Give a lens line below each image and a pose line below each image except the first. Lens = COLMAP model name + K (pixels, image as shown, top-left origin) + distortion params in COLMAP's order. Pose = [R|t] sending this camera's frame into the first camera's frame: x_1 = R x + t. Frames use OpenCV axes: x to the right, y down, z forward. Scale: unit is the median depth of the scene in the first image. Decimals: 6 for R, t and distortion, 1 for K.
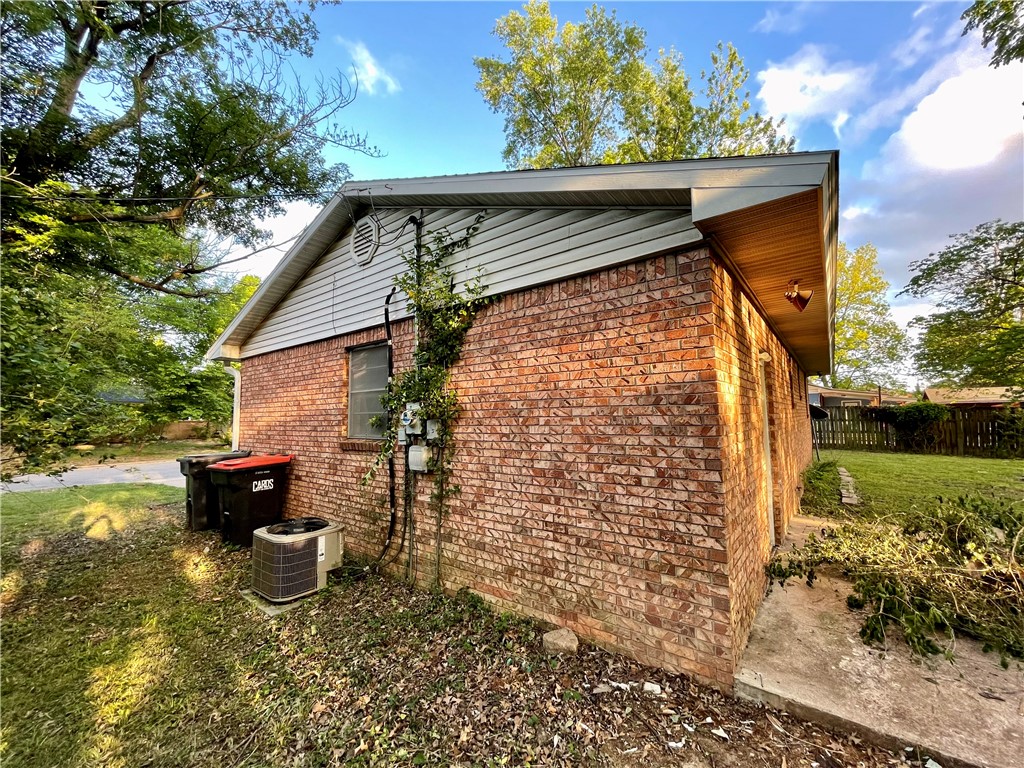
lens RADIAL K [[412.0, 0, 513.4], [0, 412.0, 385.0], [0, 0, 1]] dist [-0.002819, -0.000209]
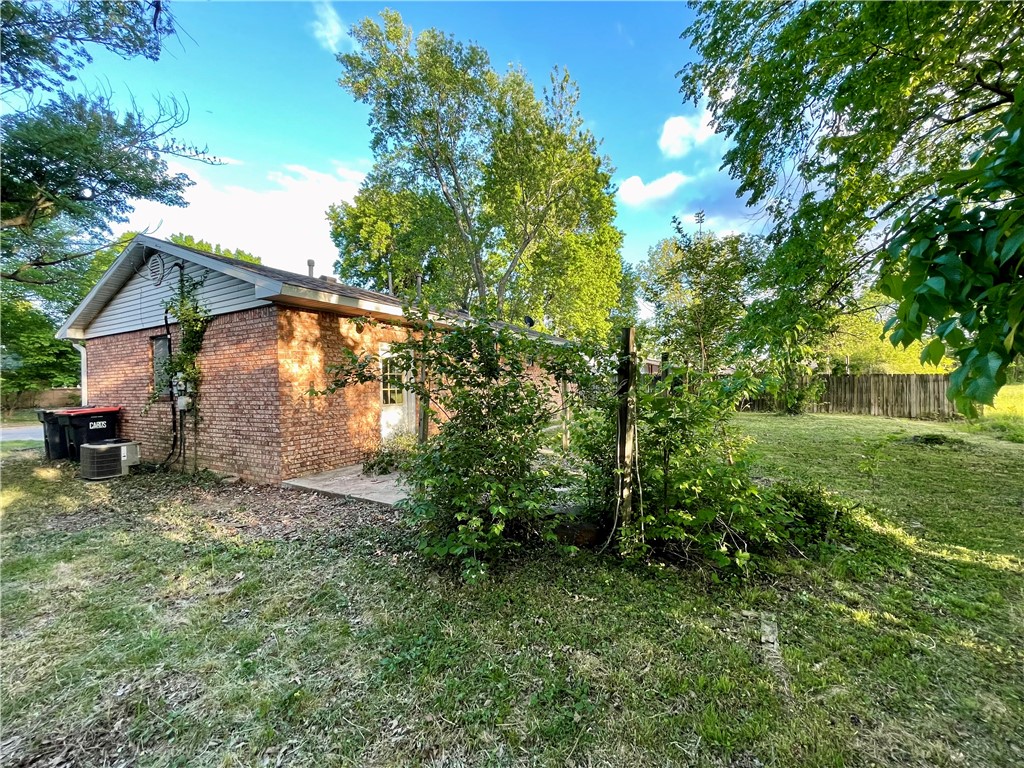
lens RADIAL K [[412.0, 0, 510.0], [0, 412.0, 385.5], [0, 0, 1]] dist [-0.002819, -0.000209]
pose [[0.988697, -0.002522, 0.149908, 0.831464], [-0.009280, 0.996912, 0.077976, -0.046444], [-0.149642, -0.078486, 0.985620, -0.890523]]
